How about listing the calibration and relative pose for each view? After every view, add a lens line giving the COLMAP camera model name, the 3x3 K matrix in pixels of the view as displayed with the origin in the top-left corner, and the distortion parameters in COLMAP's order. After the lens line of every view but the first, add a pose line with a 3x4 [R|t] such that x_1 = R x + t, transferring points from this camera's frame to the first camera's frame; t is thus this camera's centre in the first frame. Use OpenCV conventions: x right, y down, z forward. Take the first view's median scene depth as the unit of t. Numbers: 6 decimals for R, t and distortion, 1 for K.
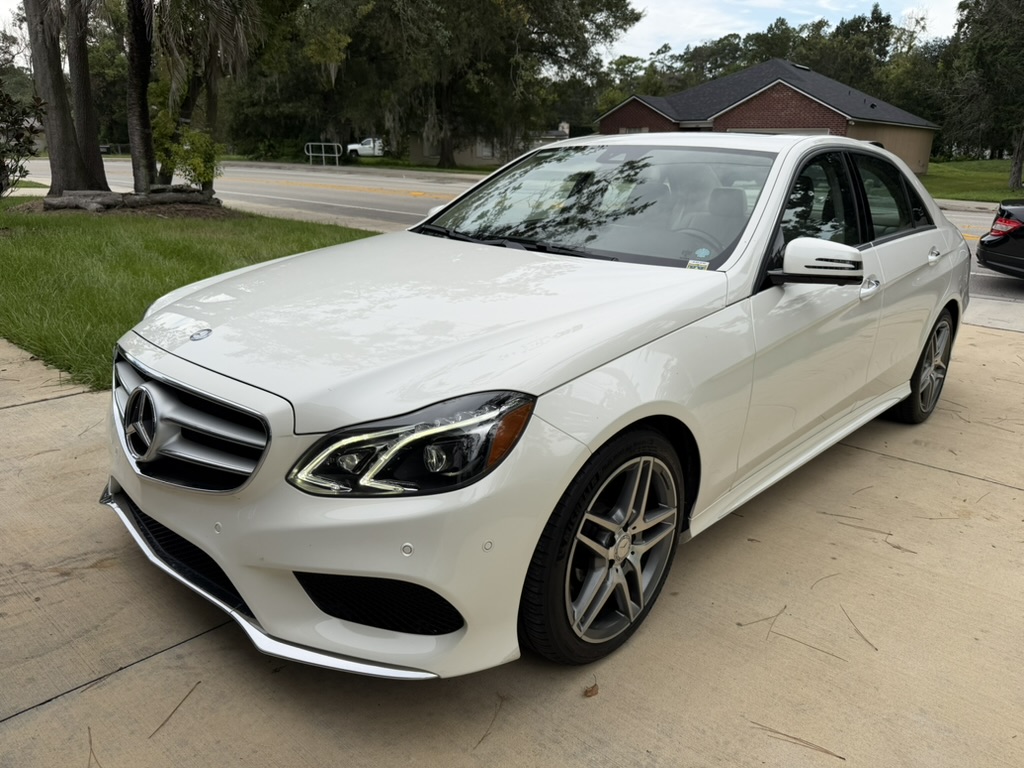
lens RADIAL K [[707.6, 0, 548.1], [0, 707.6, 384.4], [0, 0, 1]] dist [0.060683, -0.102209]
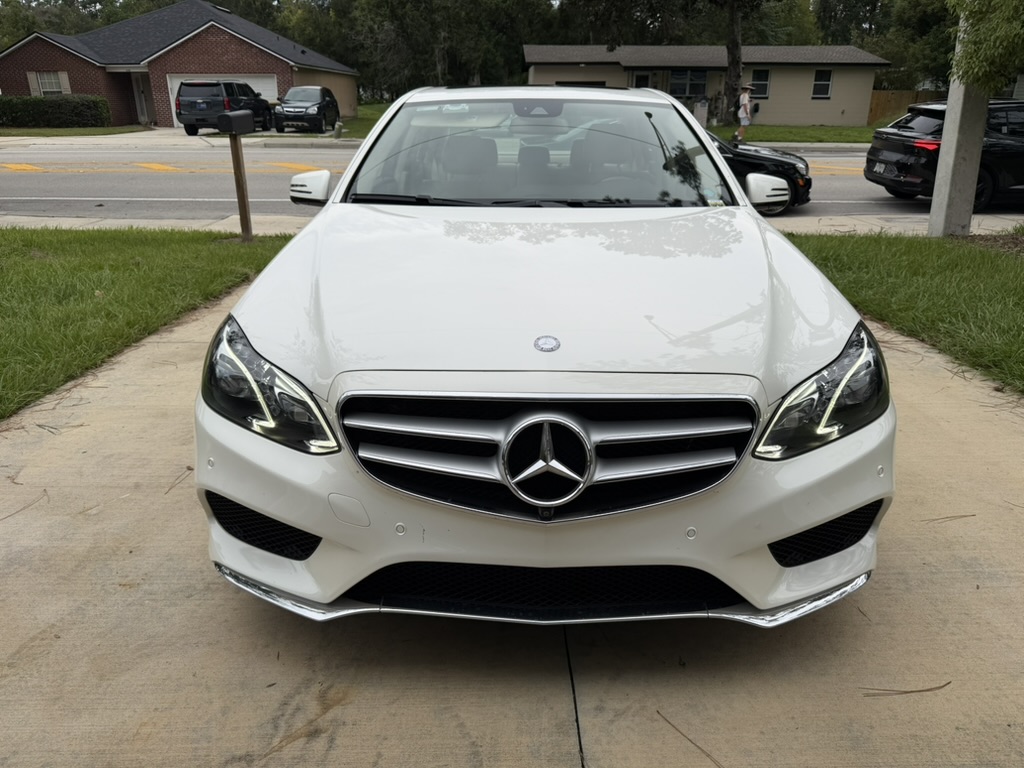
lens RADIAL K [[722.2, 0, 512.0], [0, 722.2, 384.0], [0, 0, 1]] dist [-0.034417, 0.002755]
pose [[0.751708, -0.248940, 0.610708, -0.172838], [0.207619, 0.968264, 0.139134, -0.025172], [-0.625963, 0.022207, 0.779536, 0.061498]]
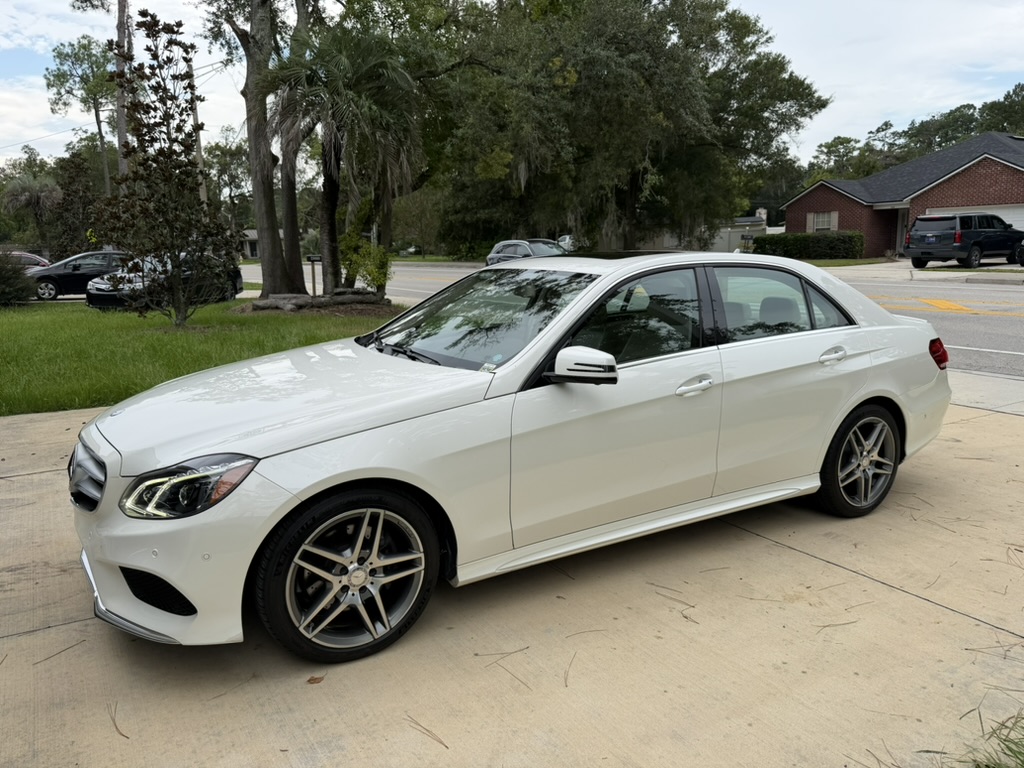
lens RADIAL K [[718.6, 0, 560.9], [0, 718.6, 407.0], [0, 0, 1]] dist [0.040013, -0.048226]
pose [[0.961119, 0.021254, -0.275314, 0.144014], [-0.045544, 0.995580, -0.082133, 0.000567], [0.272352, 0.091479, 0.957839, -0.039840]]
